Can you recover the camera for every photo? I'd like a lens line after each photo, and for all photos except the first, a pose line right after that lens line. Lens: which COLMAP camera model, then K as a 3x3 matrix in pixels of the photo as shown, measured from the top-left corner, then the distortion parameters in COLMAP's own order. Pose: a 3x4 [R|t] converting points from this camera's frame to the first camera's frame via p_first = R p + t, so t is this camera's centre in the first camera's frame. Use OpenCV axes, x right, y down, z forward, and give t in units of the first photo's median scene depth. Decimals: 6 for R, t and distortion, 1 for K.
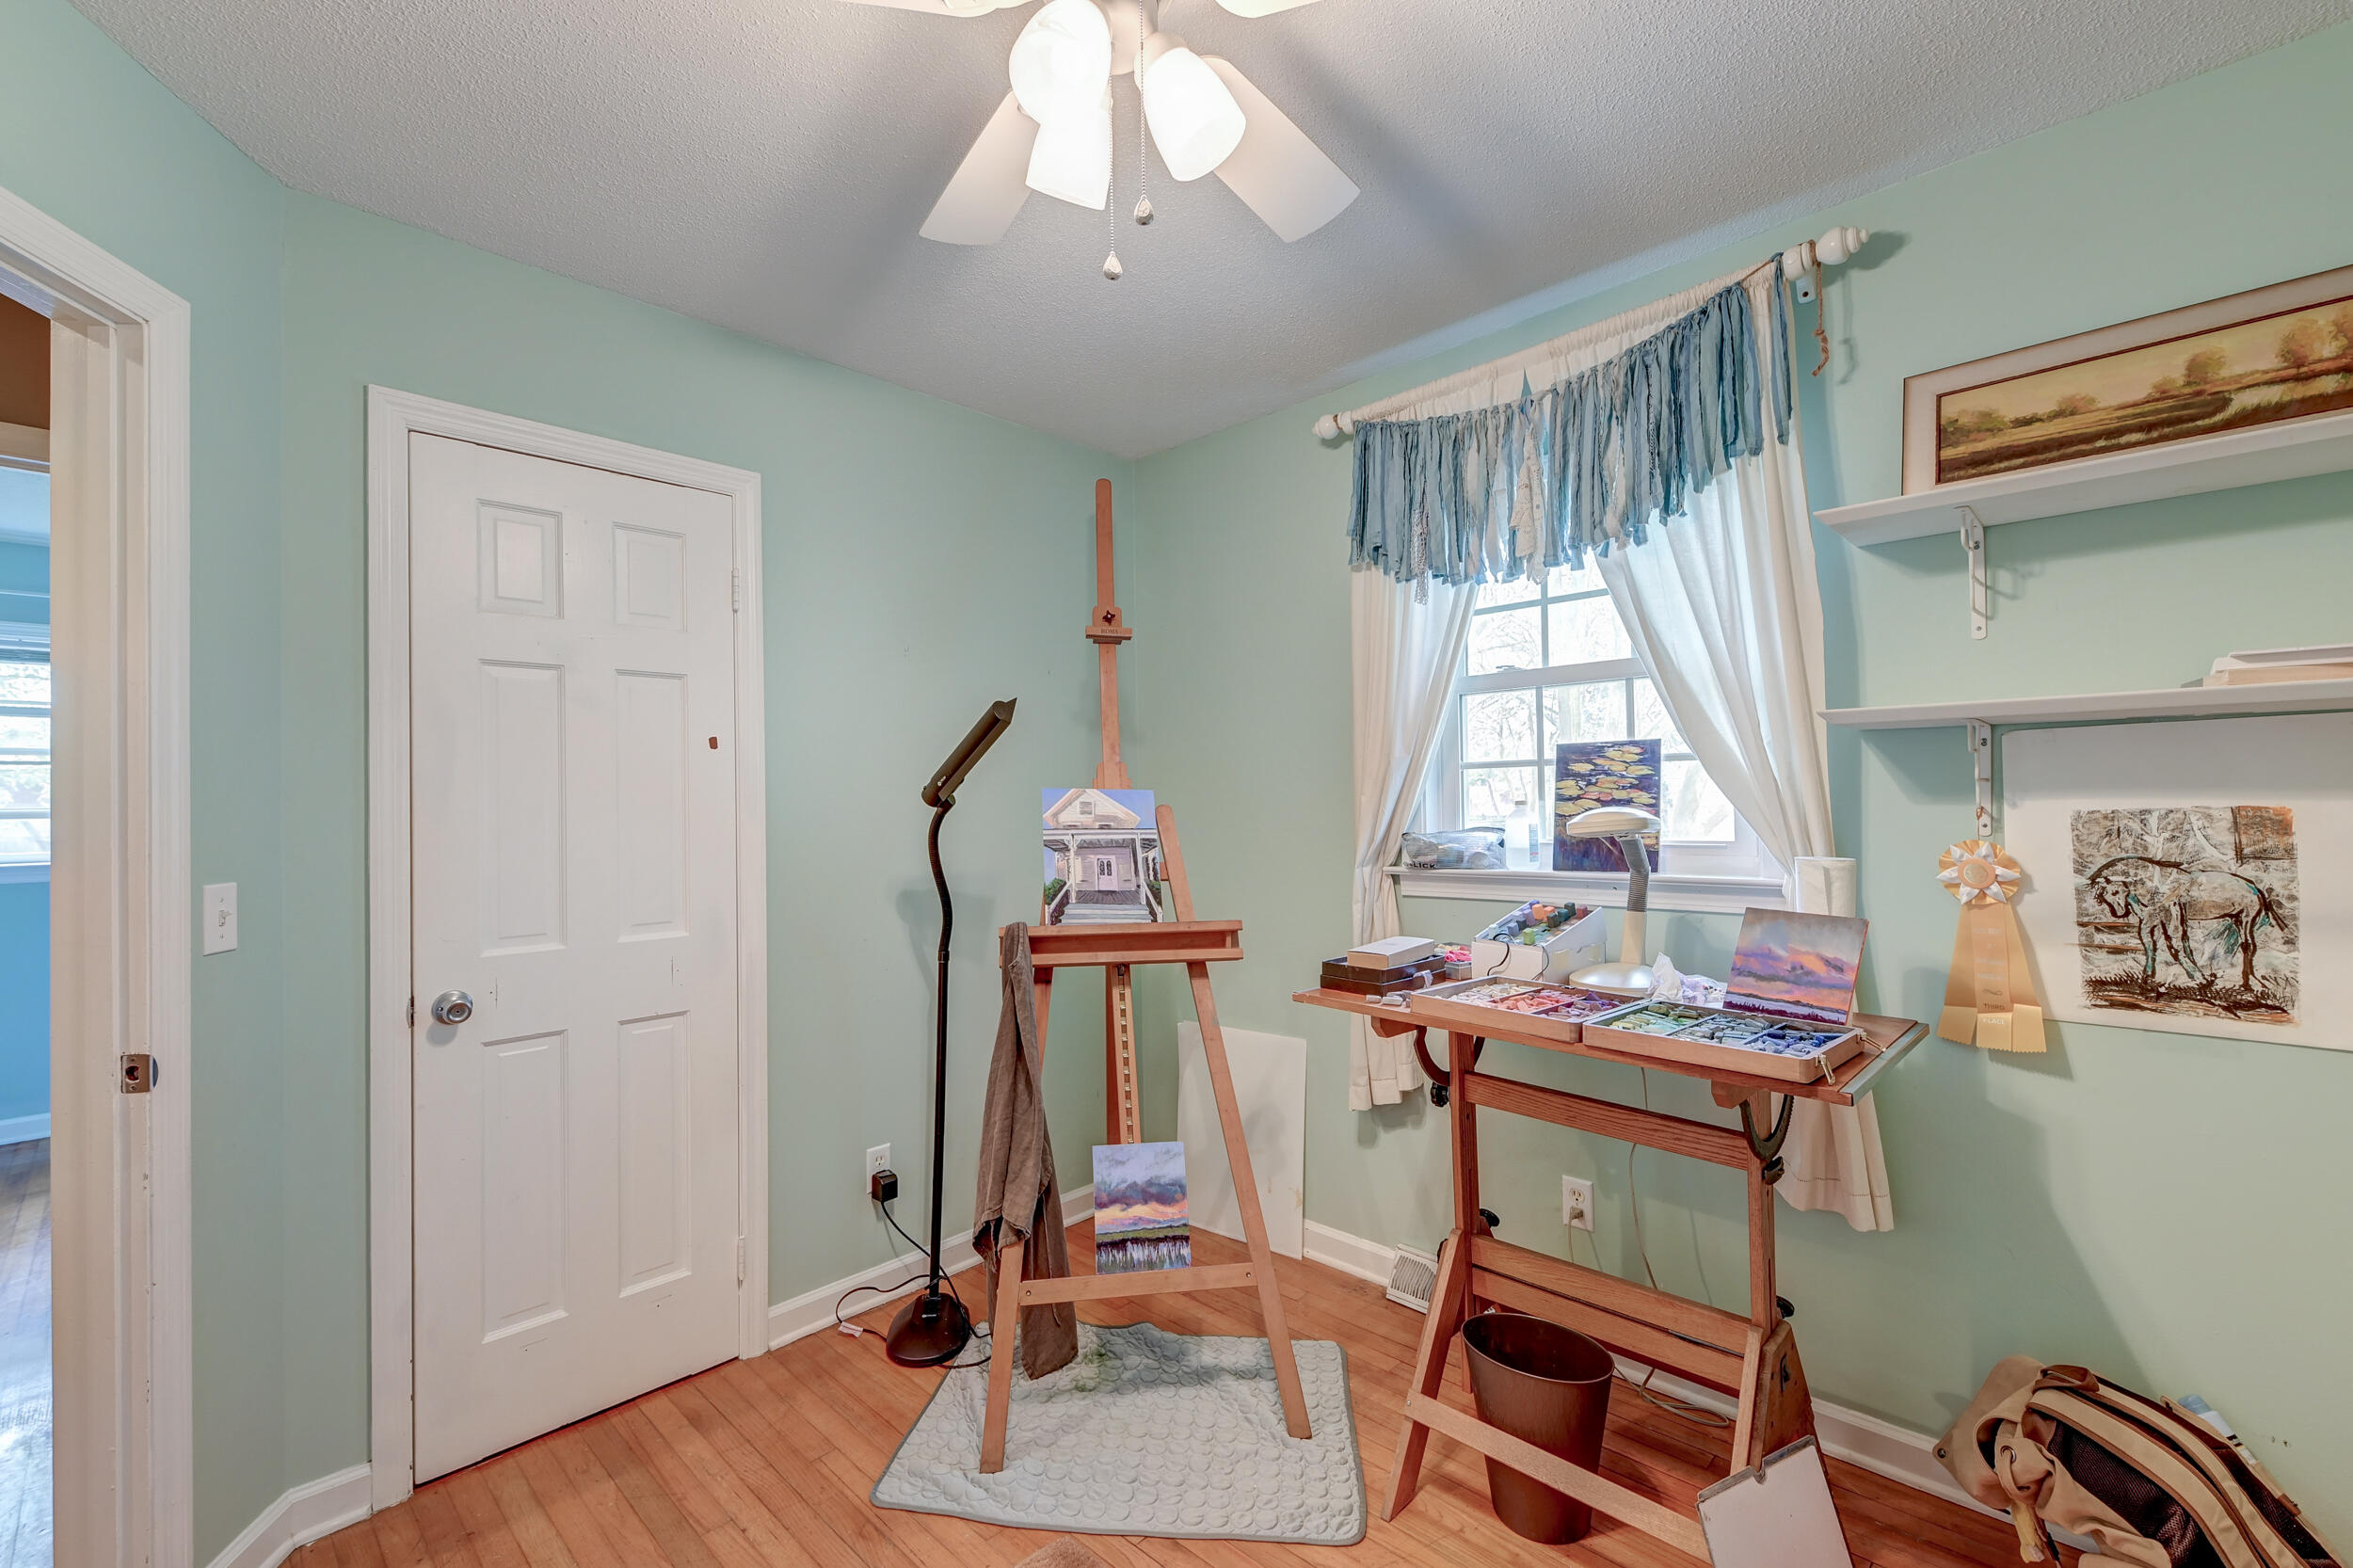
lens RADIAL K [[992.0, 0, 1175.4], [0, 992.0, 809.3], [0, 0, 1]] dist [0.020813, -0.009459]
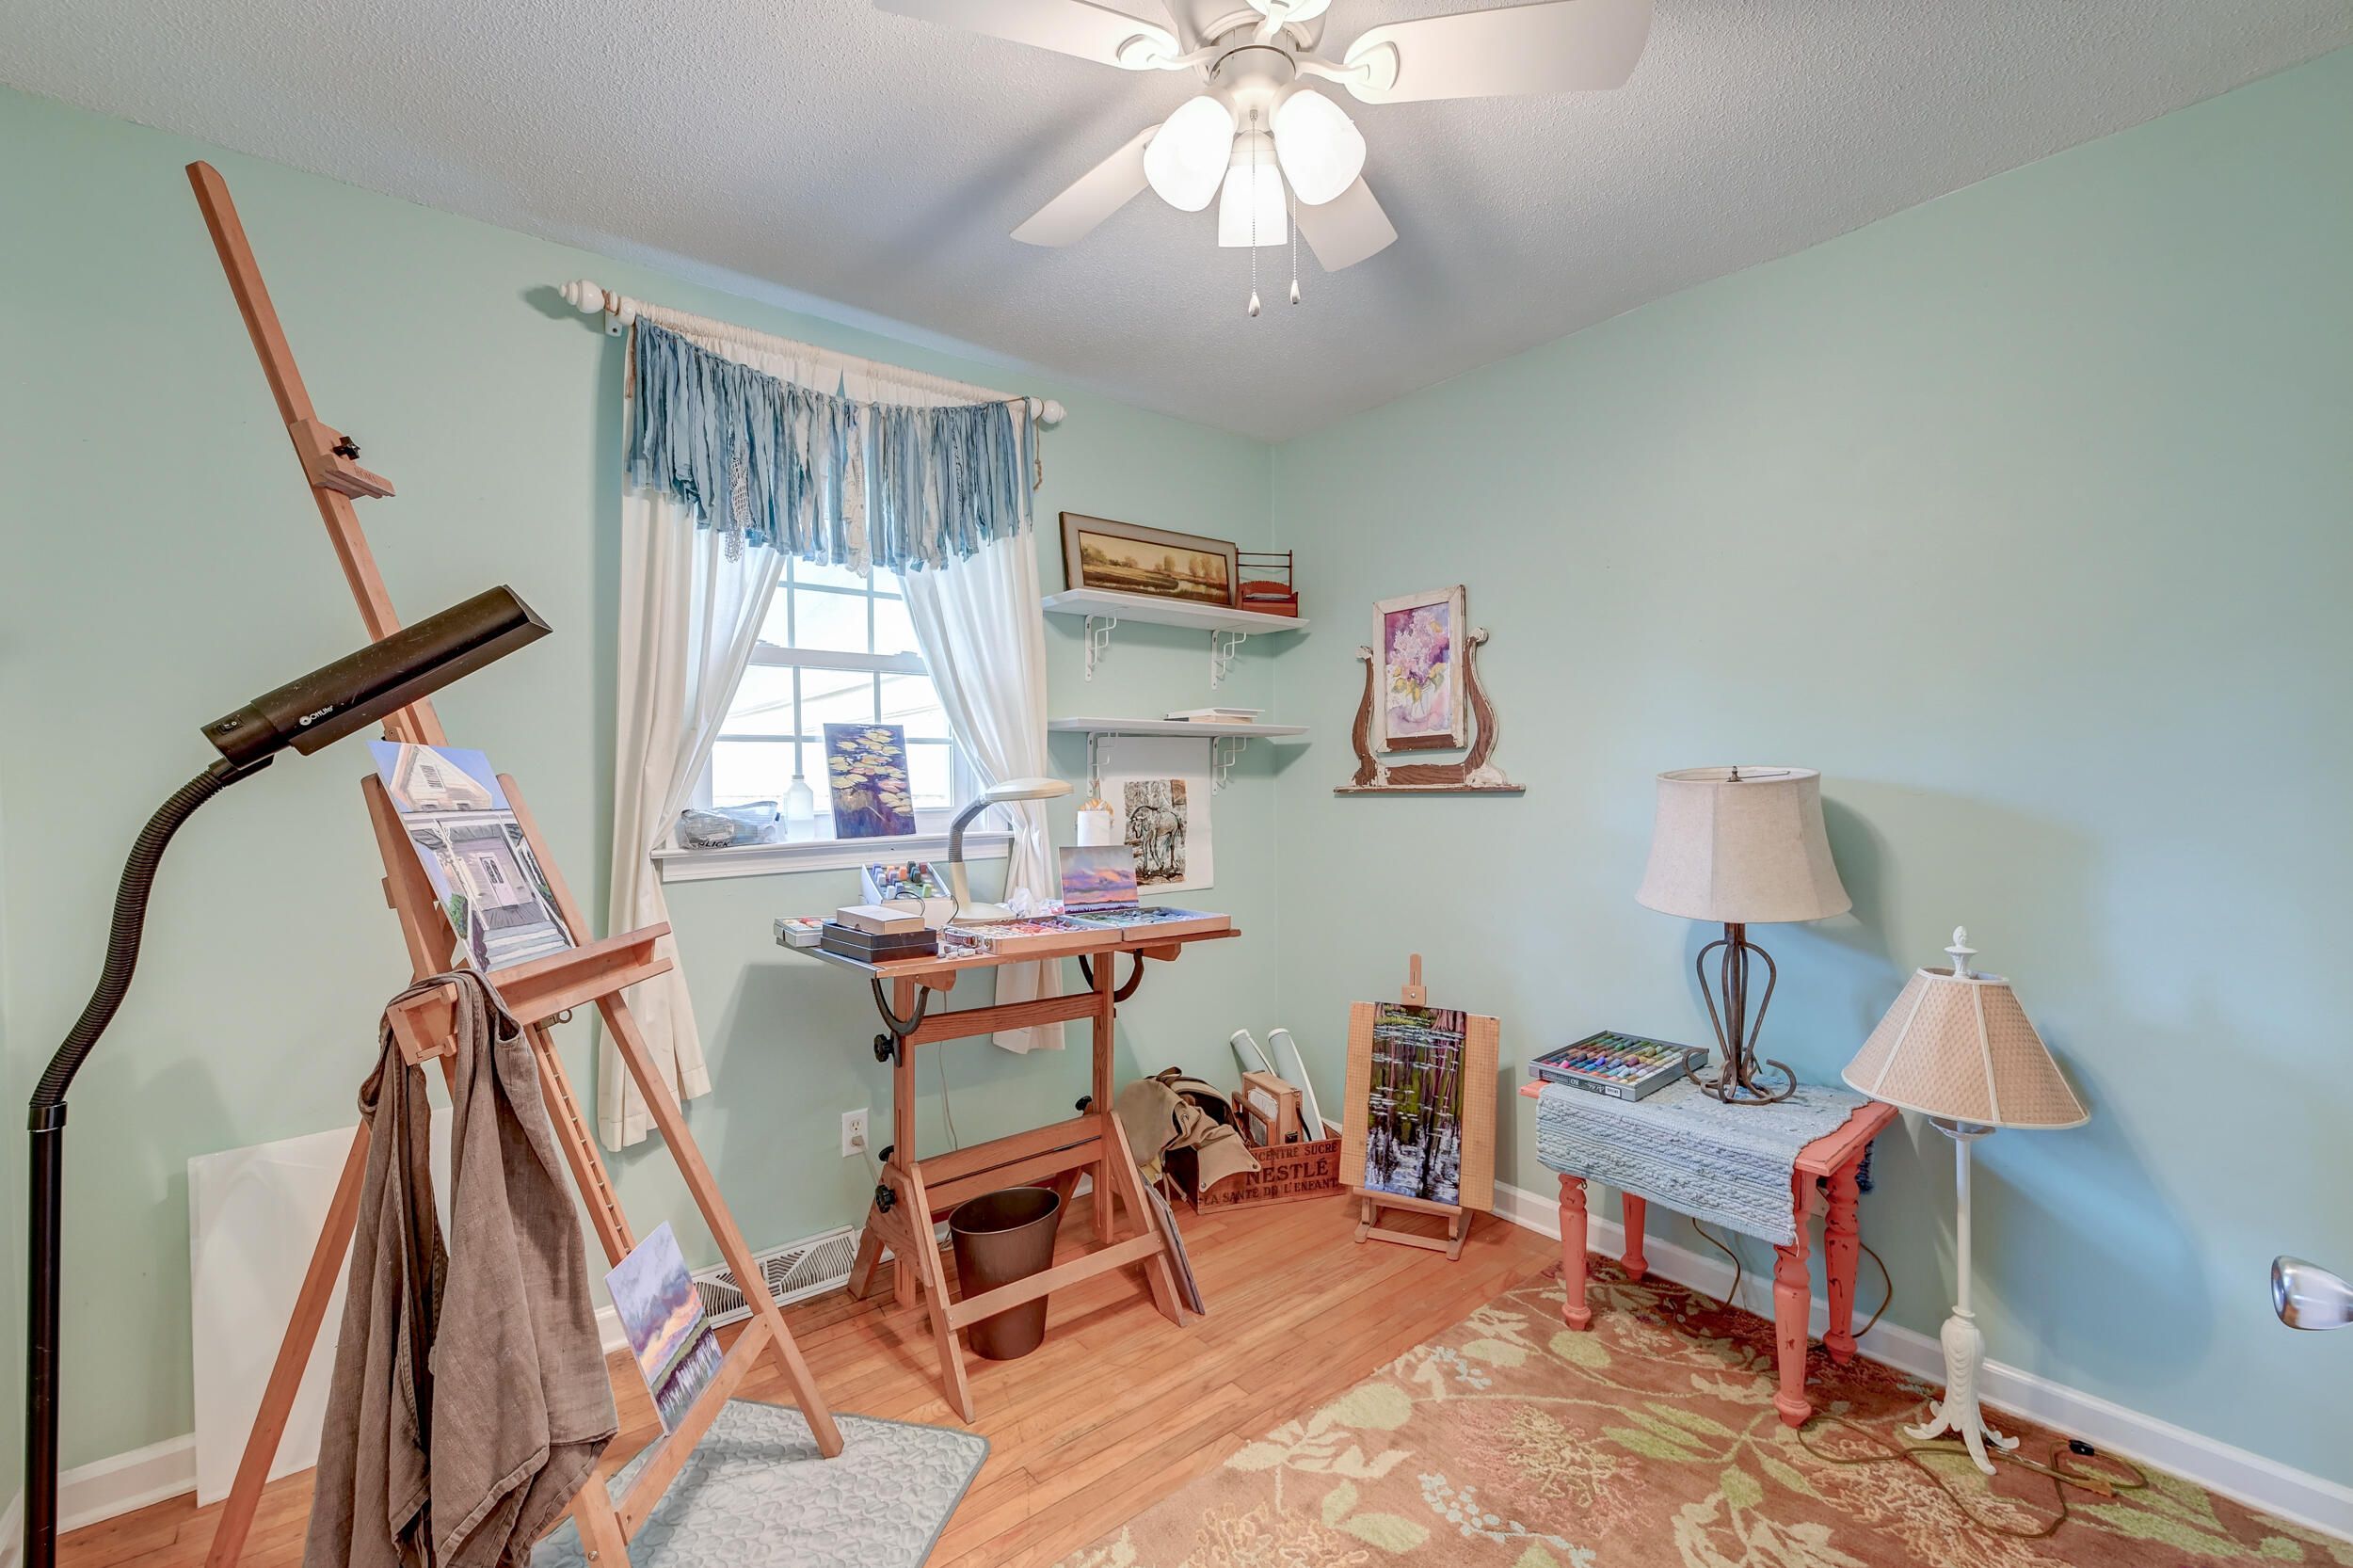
lens RADIAL K [[992.0, 0, 1175.4], [0, 992.0, 809.3], [0, 0, 1]] dist [0.020813, -0.009459]
pose [[0.122840, -0.020668, 0.992211, -0.715927], [0.012032, 0.999741, 0.019336, 0.013647], [-0.992354, 0.009563, 0.123057, 0.542063]]
